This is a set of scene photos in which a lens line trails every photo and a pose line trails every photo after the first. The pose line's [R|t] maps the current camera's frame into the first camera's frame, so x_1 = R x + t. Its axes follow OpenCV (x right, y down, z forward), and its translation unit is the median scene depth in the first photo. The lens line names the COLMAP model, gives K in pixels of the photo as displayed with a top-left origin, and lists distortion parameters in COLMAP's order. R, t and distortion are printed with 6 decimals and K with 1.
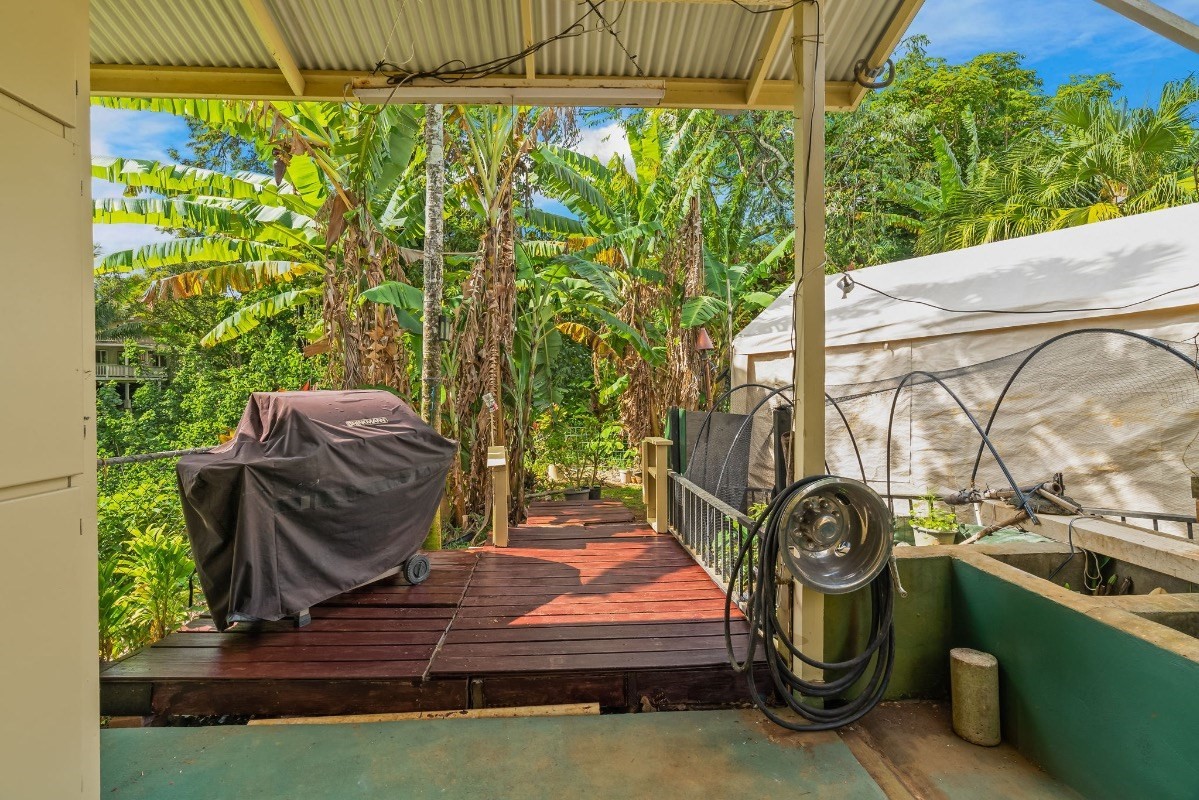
lens RADIAL K [[554.9, 0, 591.6], [0, 554.9, 392.6], [0, 0, 1]] dist [-0.009924, 0.000087]
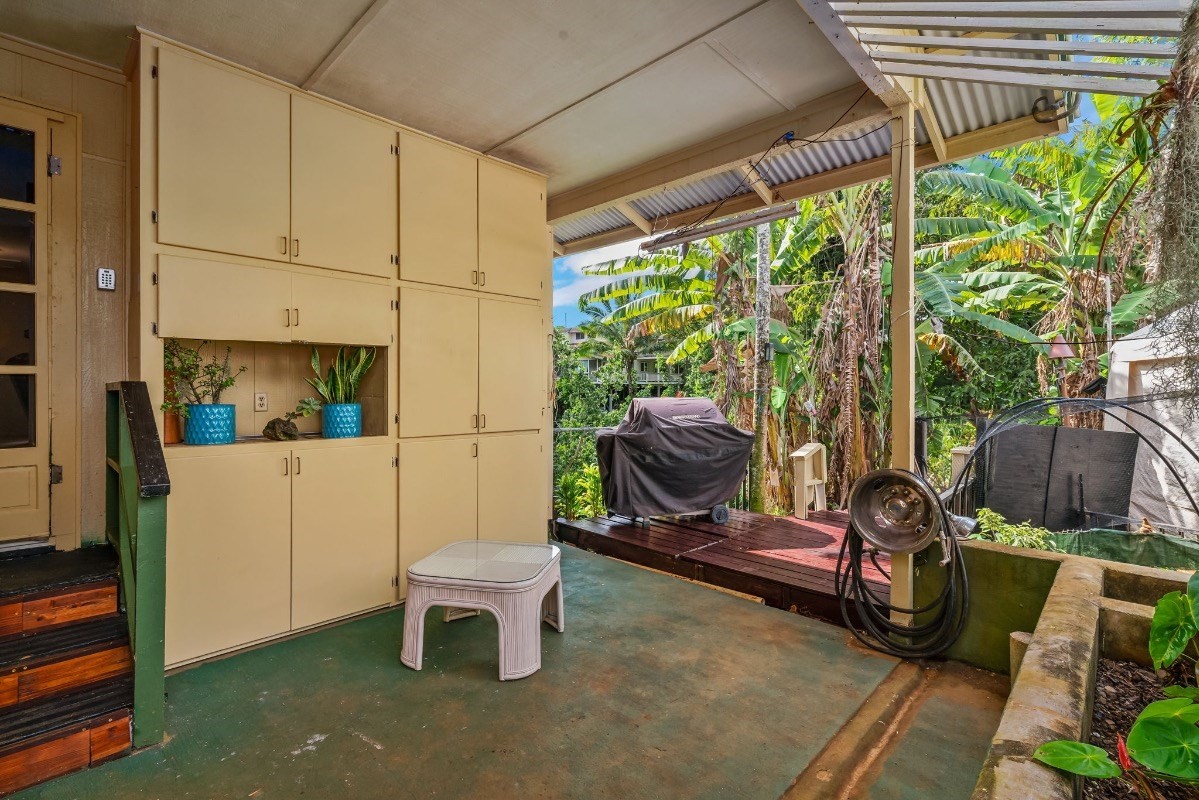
lens RADIAL K [[554.9, 0, 598.1], [0, 554.9, 396.1], [0, 0, 1]] dist [-0.009924, 0.000087]
pose [[0.676637, 0.014883, -0.736166, 0.656706], [-0.013284, 0.999880, 0.008005, -0.020672], [0.736197, 0.004362, 0.676754, -0.330146]]
